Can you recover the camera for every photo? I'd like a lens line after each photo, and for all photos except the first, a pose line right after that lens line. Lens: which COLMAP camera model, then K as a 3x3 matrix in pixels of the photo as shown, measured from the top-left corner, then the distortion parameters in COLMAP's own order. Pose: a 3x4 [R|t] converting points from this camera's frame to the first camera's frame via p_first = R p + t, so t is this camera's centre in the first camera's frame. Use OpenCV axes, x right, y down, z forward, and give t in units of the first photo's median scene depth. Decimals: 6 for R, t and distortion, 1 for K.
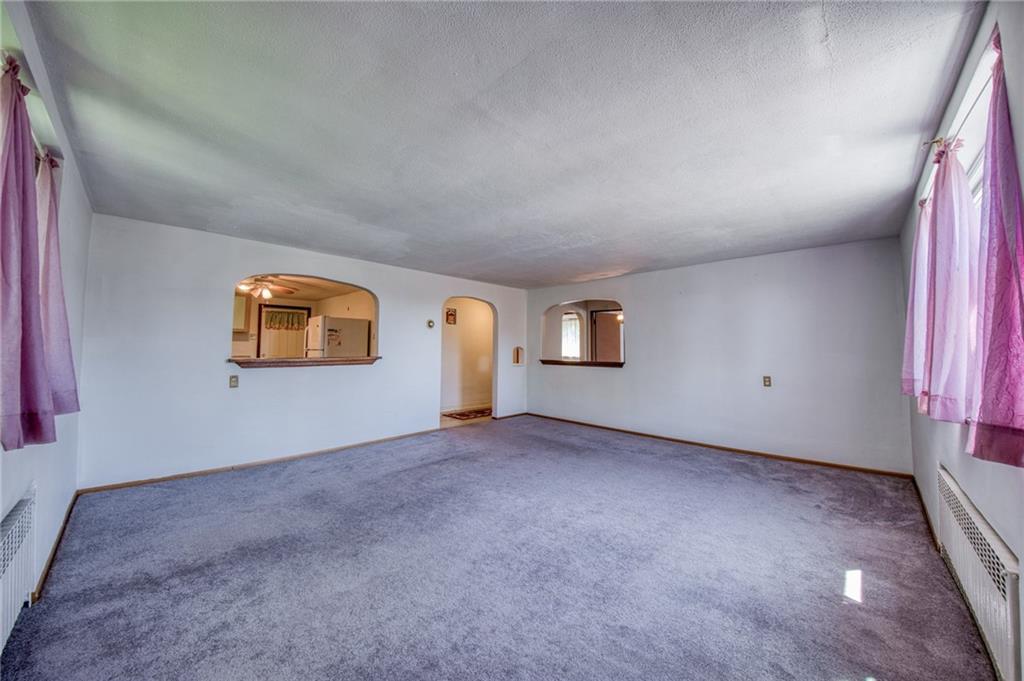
lens RADIAL K [[361.8, 0, 512.7], [0, 361.8, 347.7], [0, 0, 1]] dist [0.000668, 0.000004]
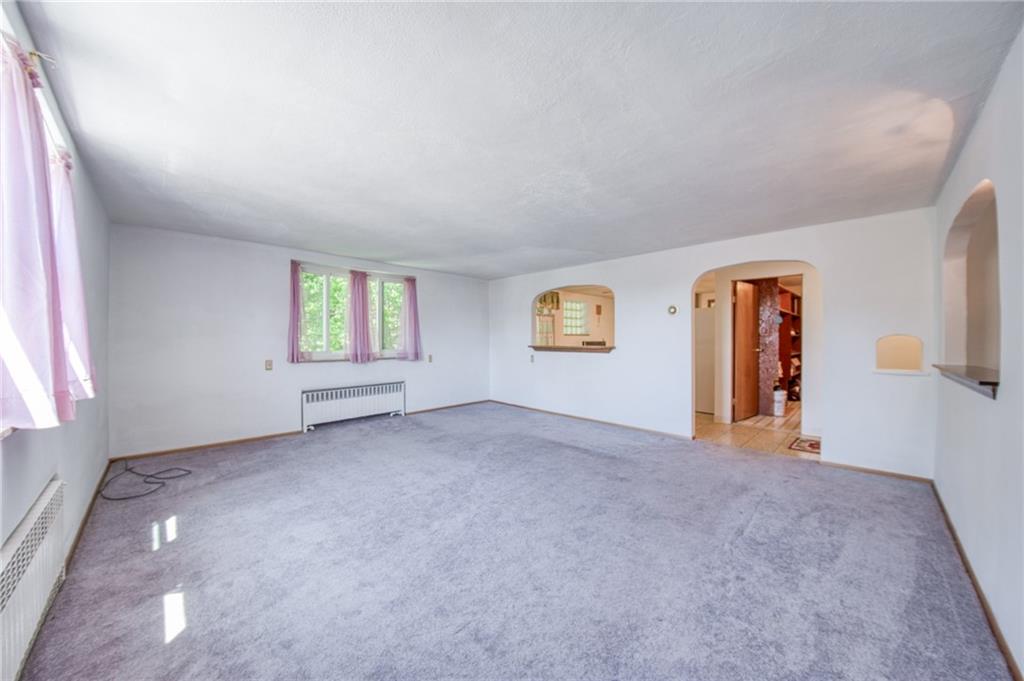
lens RADIAL K [[361.8, 0, 512.6], [0, 361.8, 341.1], [0, 0, 1]] dist [0.000668, 0.000004]
pose [[-0.021277, -0.015593, -0.999652, 0.906690], [-0.011829, 0.999812, -0.015343, 0.036485], [0.999704, 0.011499, -0.021458, 0.919939]]
